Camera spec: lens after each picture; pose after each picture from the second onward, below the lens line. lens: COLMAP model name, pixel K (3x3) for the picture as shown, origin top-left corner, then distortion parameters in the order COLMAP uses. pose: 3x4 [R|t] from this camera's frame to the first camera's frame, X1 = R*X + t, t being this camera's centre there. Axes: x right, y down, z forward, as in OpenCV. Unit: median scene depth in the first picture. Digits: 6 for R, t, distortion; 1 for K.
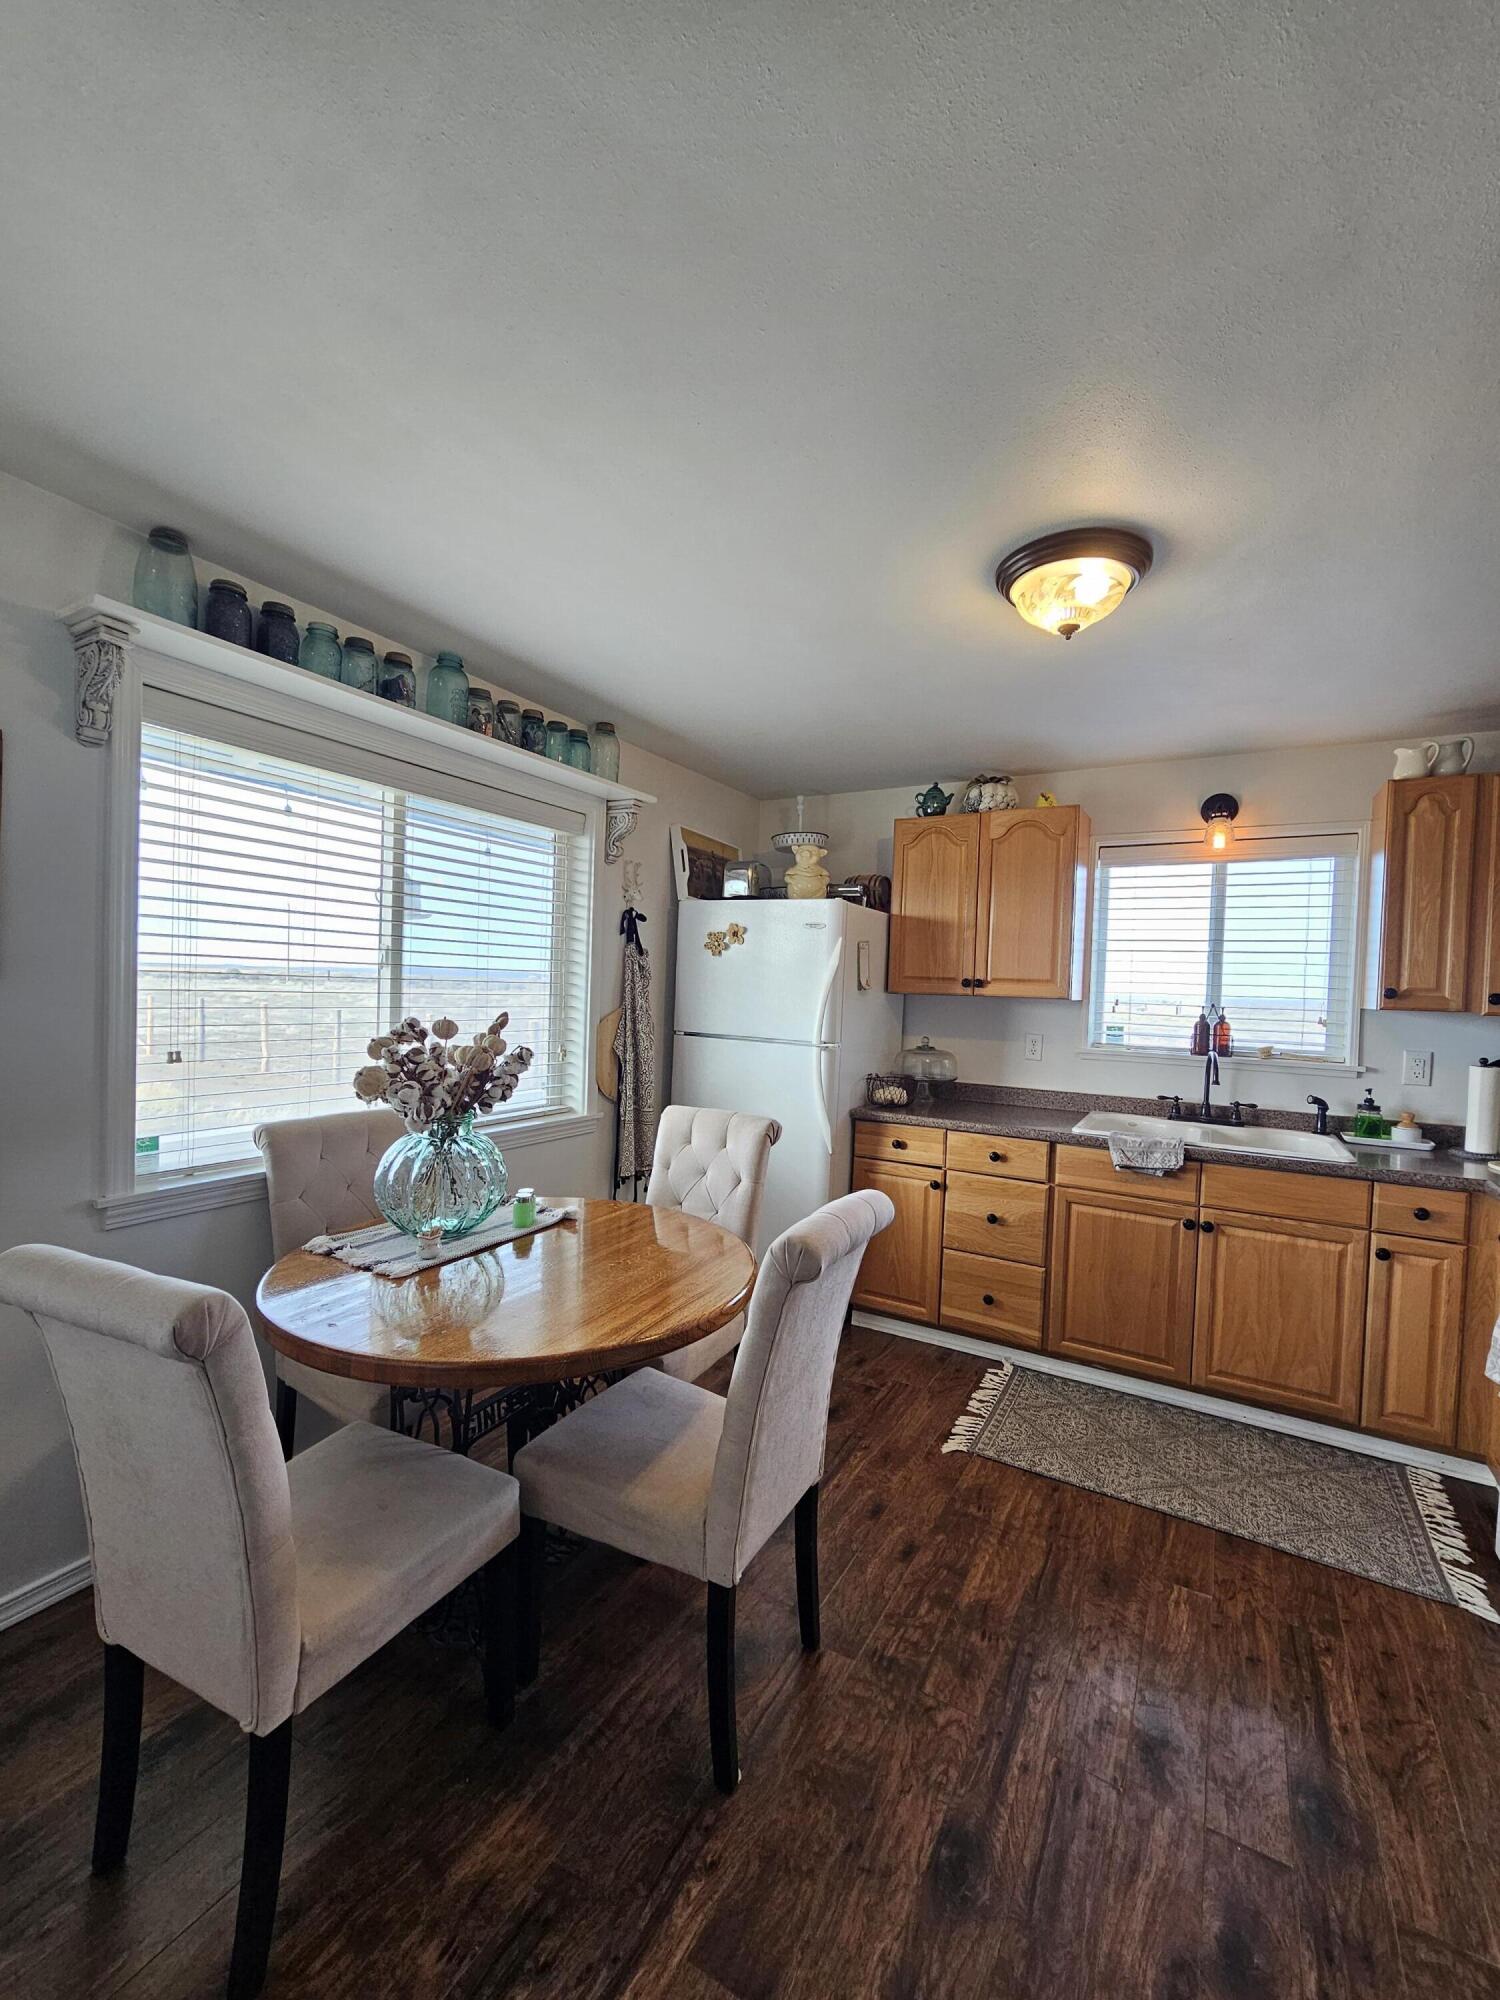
lens RADIAL K [[817.5, 0, 751.2], [0, 817.5, 1007.3], [0, 0, 1]] dist [-0.002491, -0.000062]
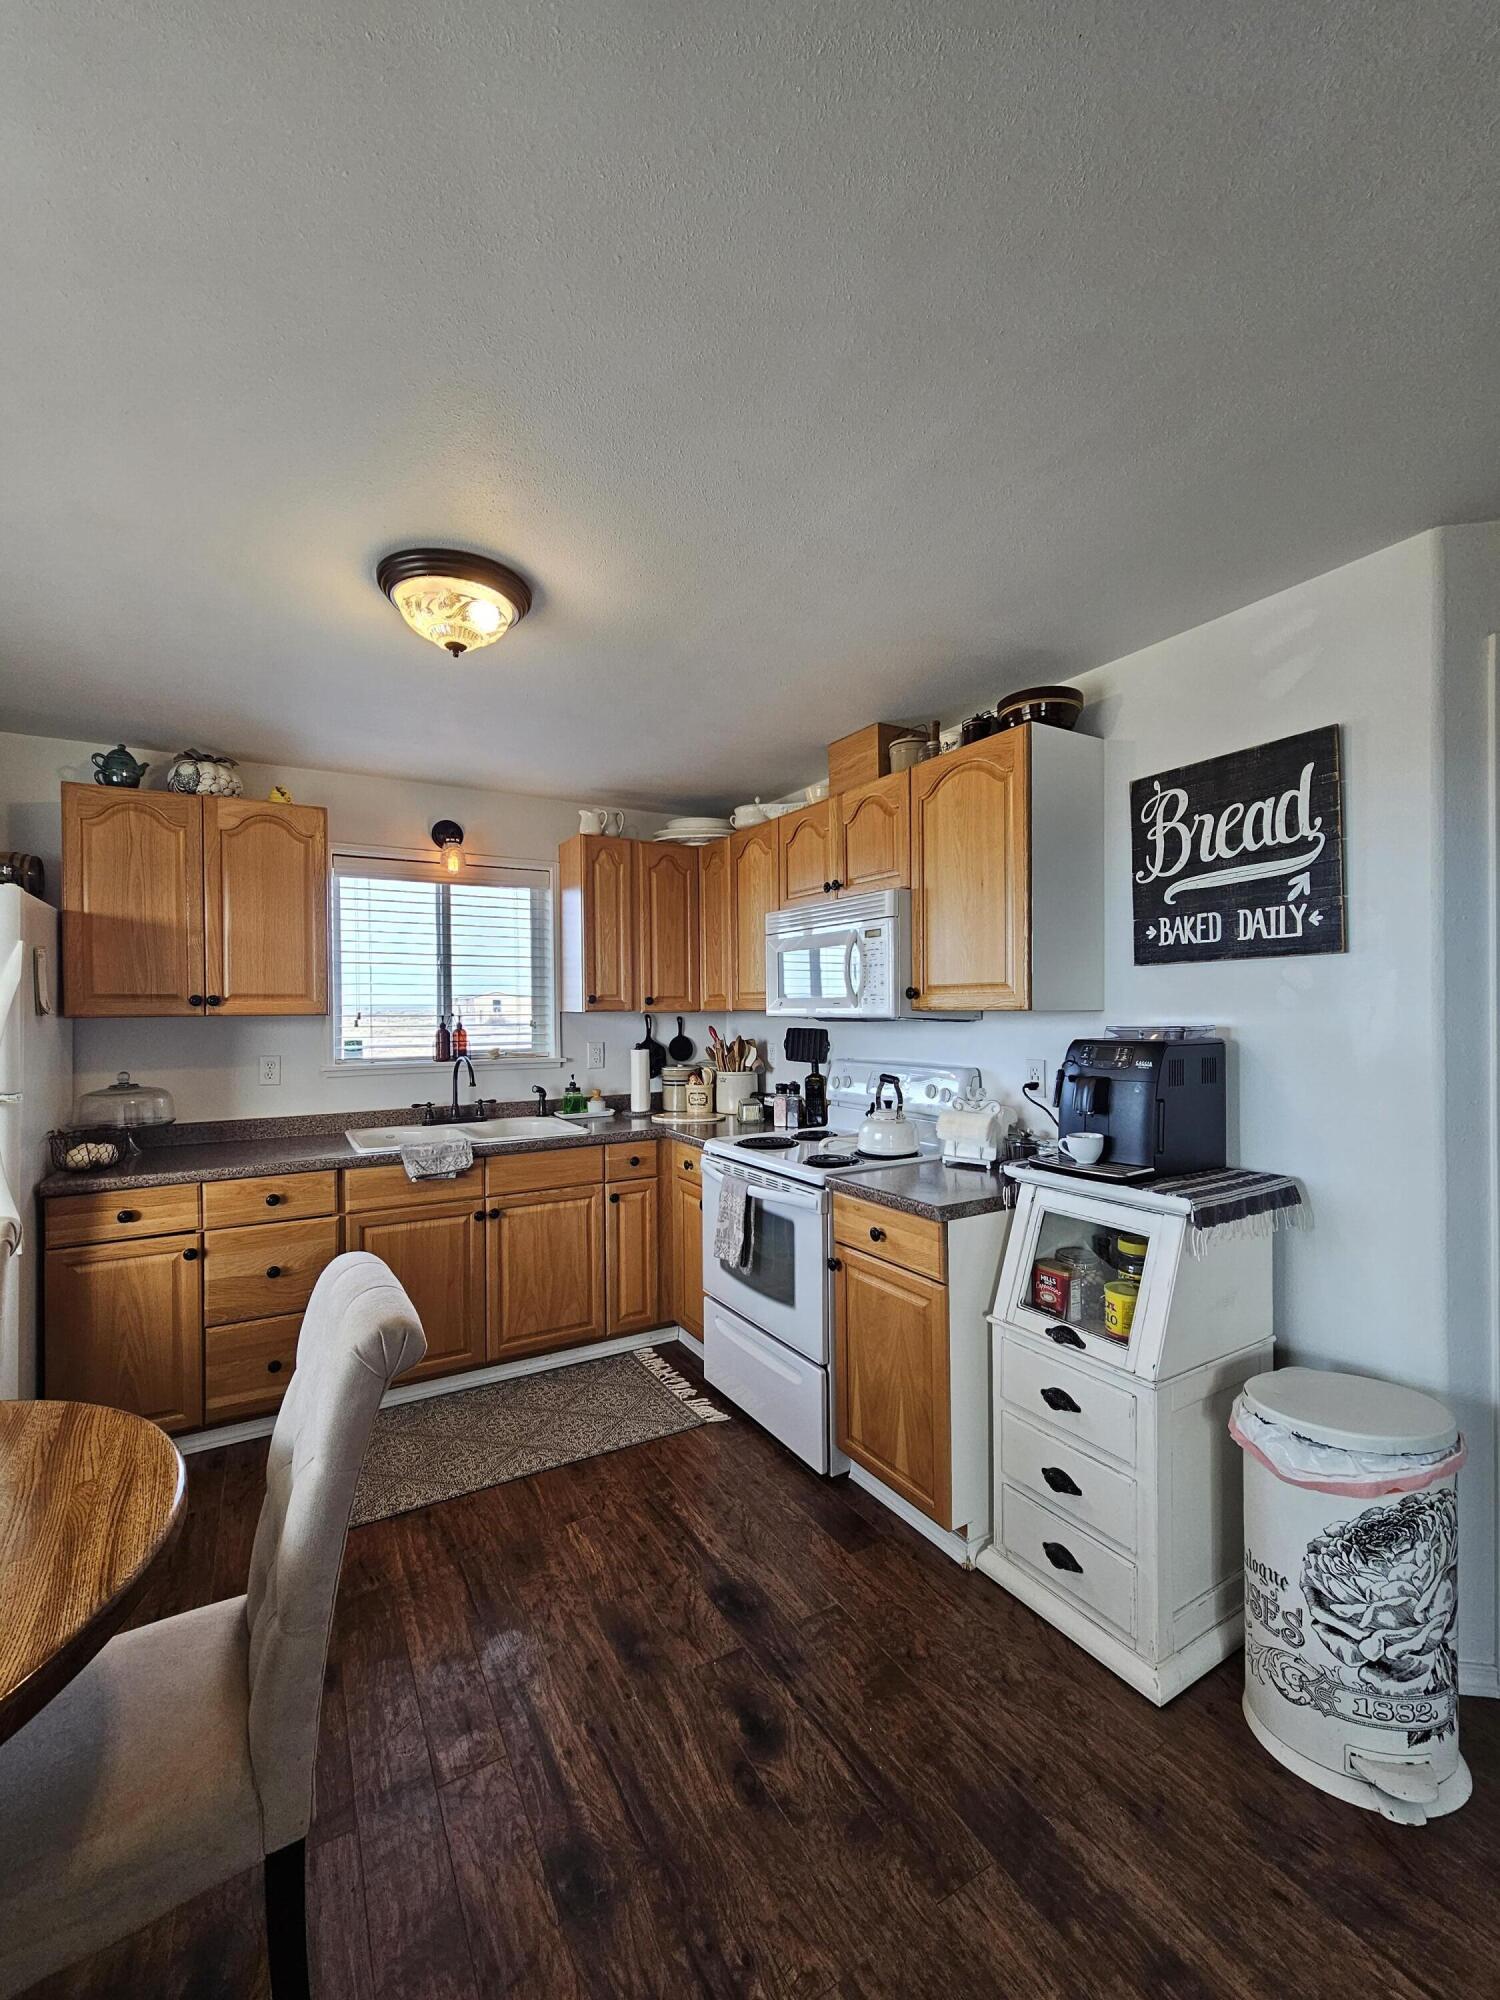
lens RADIAL K [[817.5, 0, 759.0], [0, 817.5, 1011.4], [0, 0, 1]] dist [-0.002491, -0.000062]
pose [[0.485751, -0.041248, 0.873124, -0.210983], [0.047282, 0.998663, 0.020874, -0.011362], [-0.872818, 0.031144, 0.487052, 0.128354]]
